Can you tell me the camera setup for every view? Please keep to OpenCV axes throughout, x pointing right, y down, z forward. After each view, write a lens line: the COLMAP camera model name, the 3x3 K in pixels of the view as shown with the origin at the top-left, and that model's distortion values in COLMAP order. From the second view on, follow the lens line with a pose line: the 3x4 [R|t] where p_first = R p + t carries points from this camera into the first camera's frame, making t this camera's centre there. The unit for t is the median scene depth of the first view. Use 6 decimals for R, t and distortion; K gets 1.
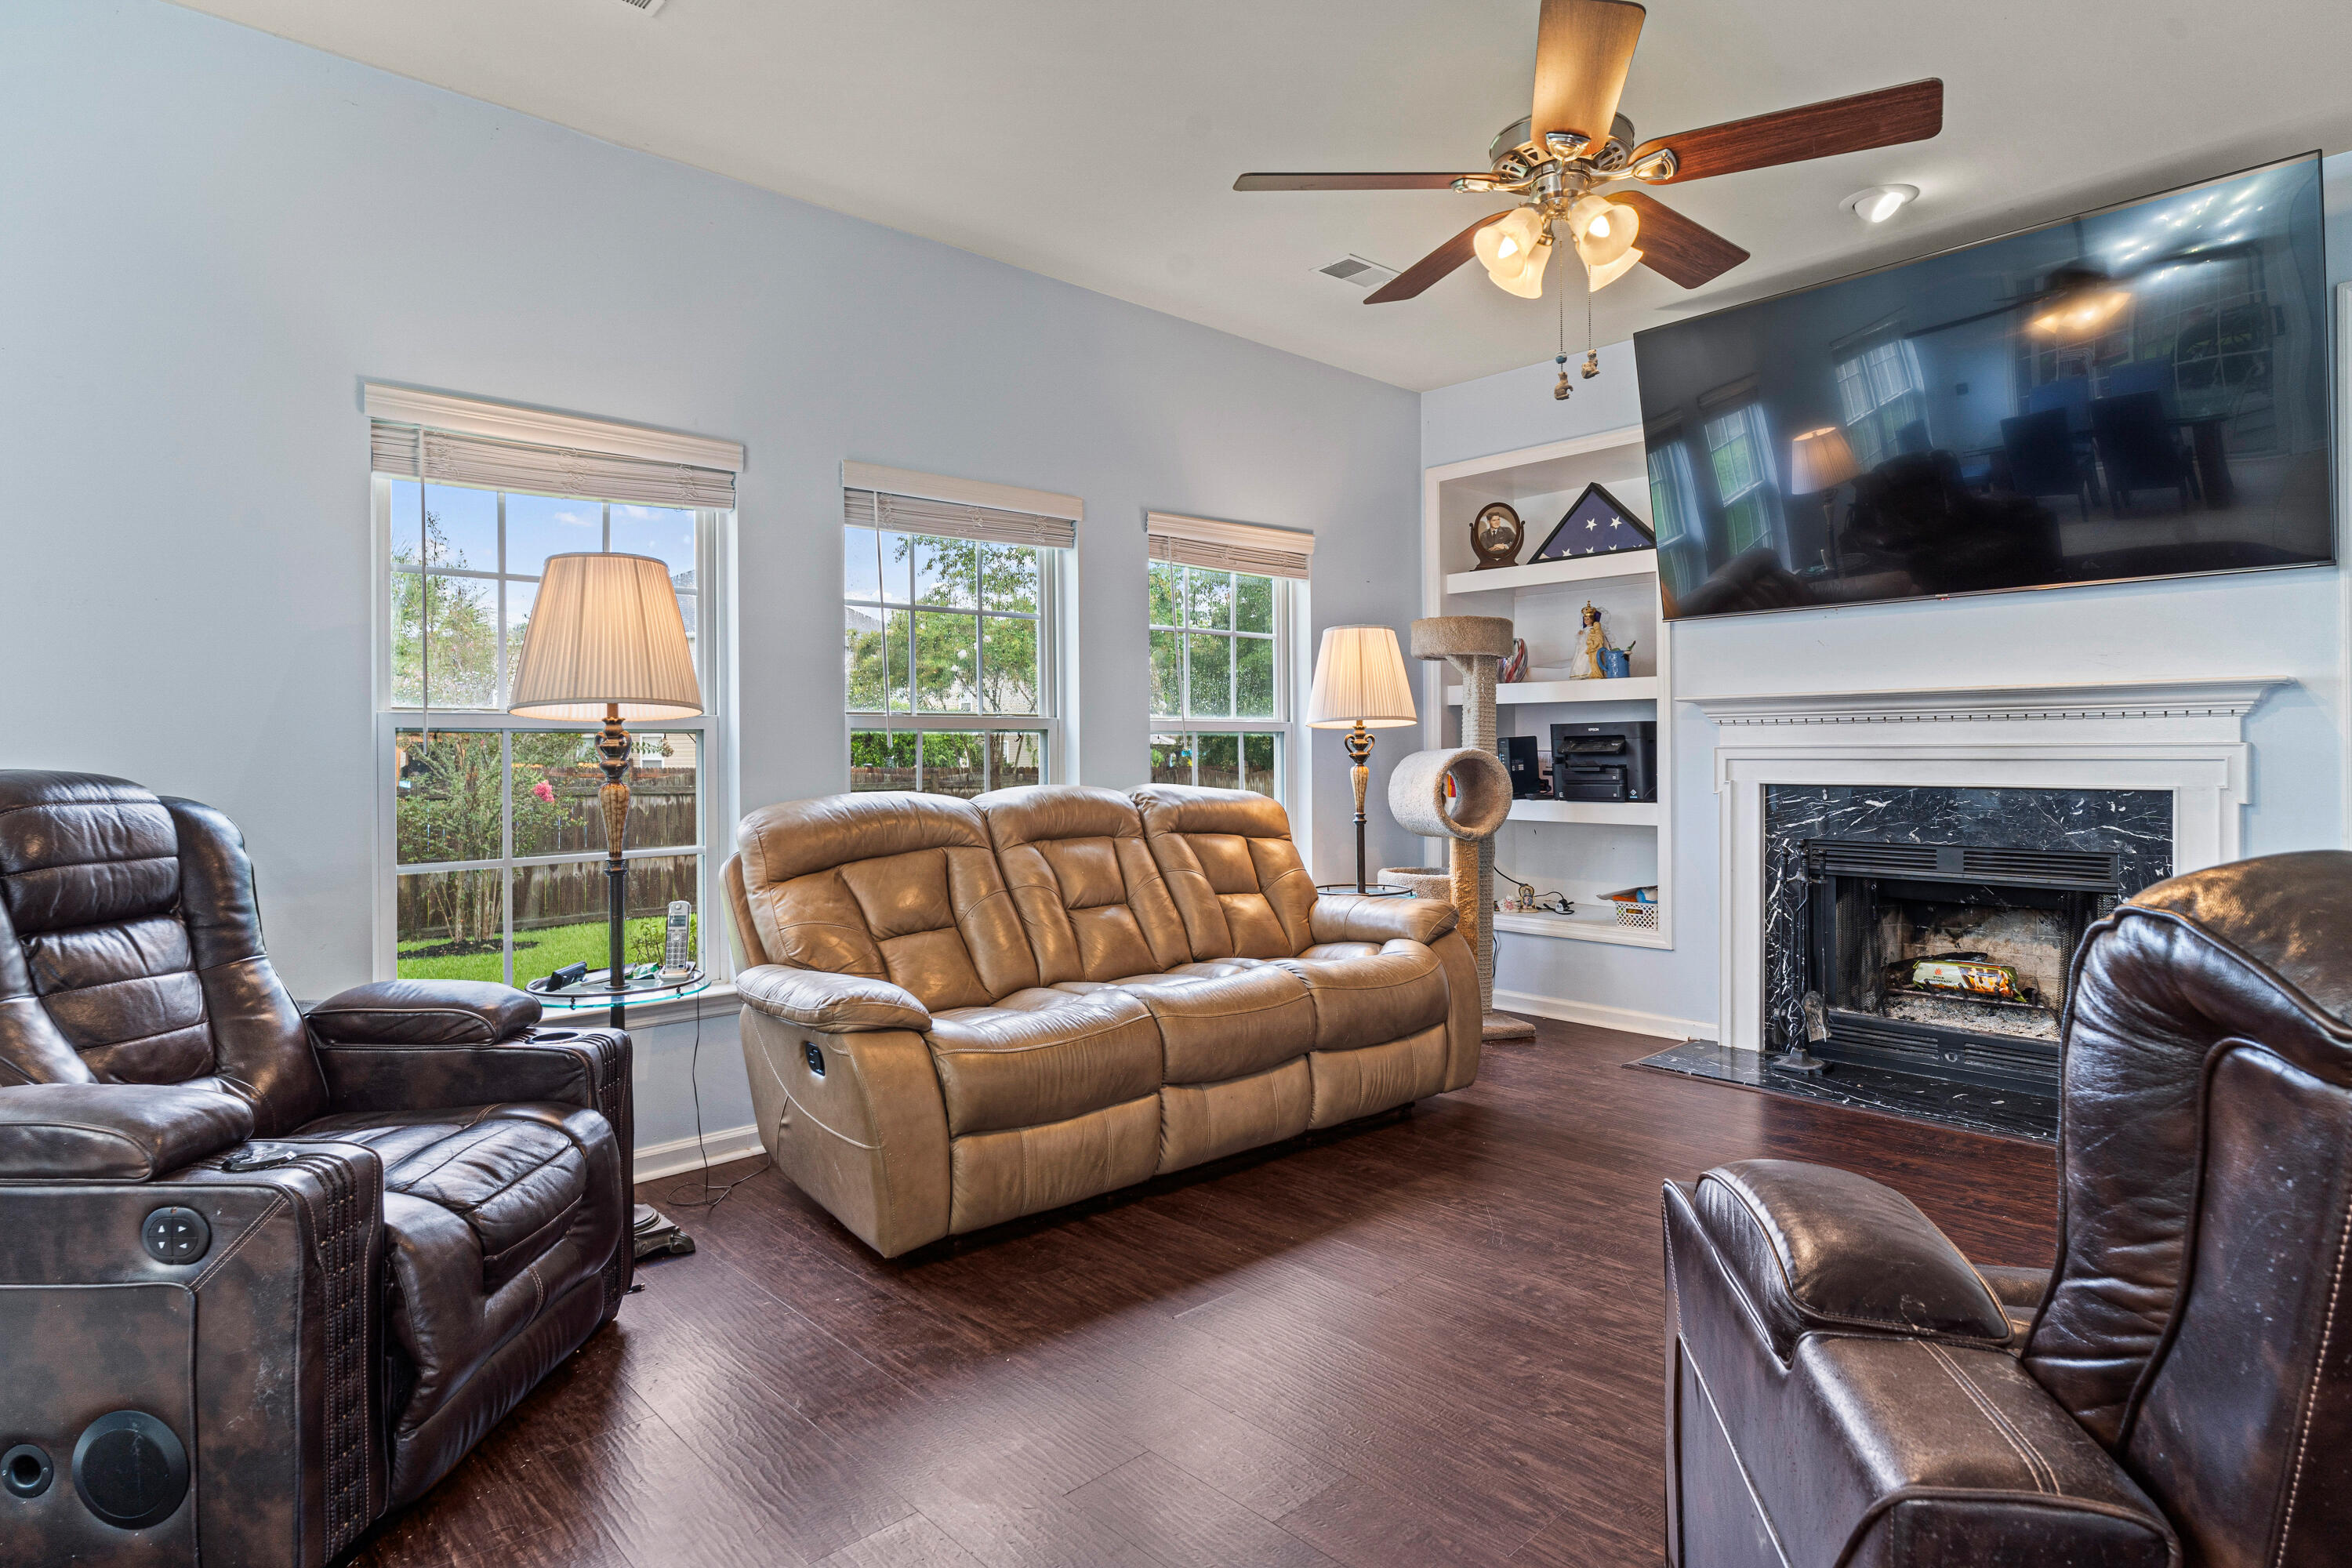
lens RADIAL K [[1257.8, 0, 1182.7], [0, 1257.8, 759.8], [0, 0, 1]] dist [-0.005173, -0.002837]
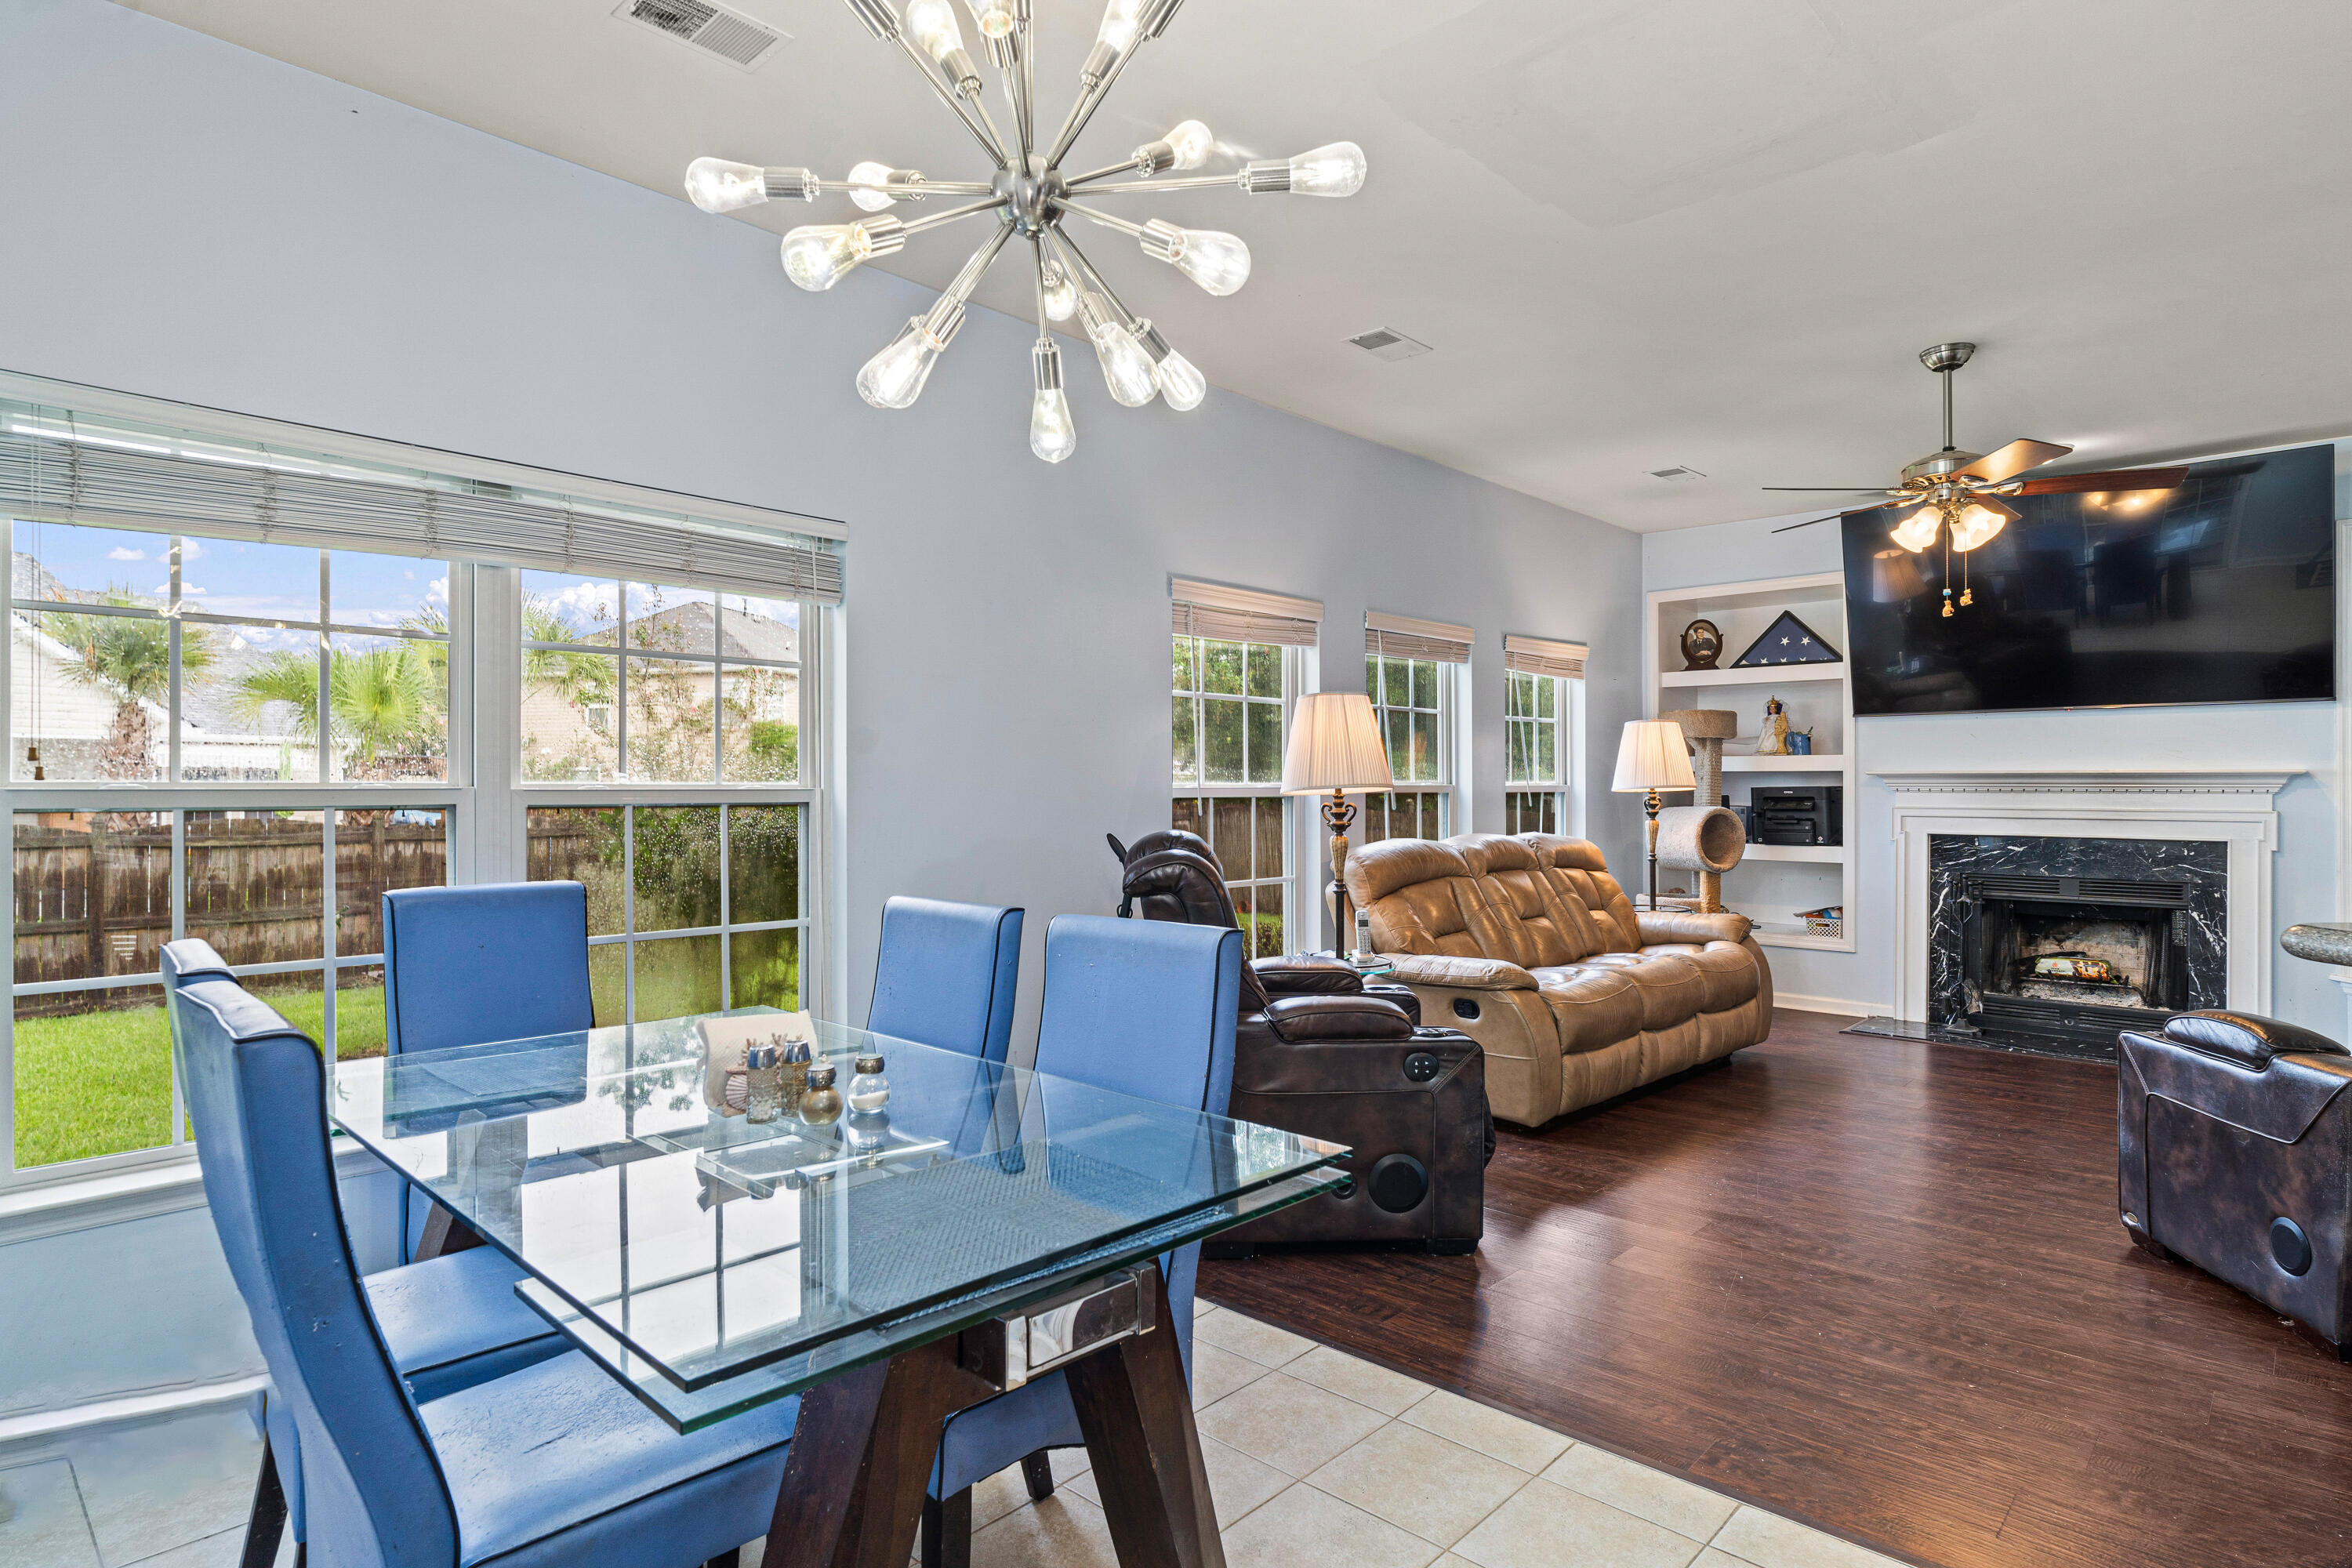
lens RADIAL K [[1257.8, 0, 1183.2], [0, 1257.8, 792.7], [0, 0, 1]] dist [-0.005173, -0.002837]
pose [[0.997689, 0.007027, 0.067585, -0.496462], [-0.006999, 0.999975, -0.000656, -0.021440], [-0.067588, 0.000181, 0.997713, -0.372759]]
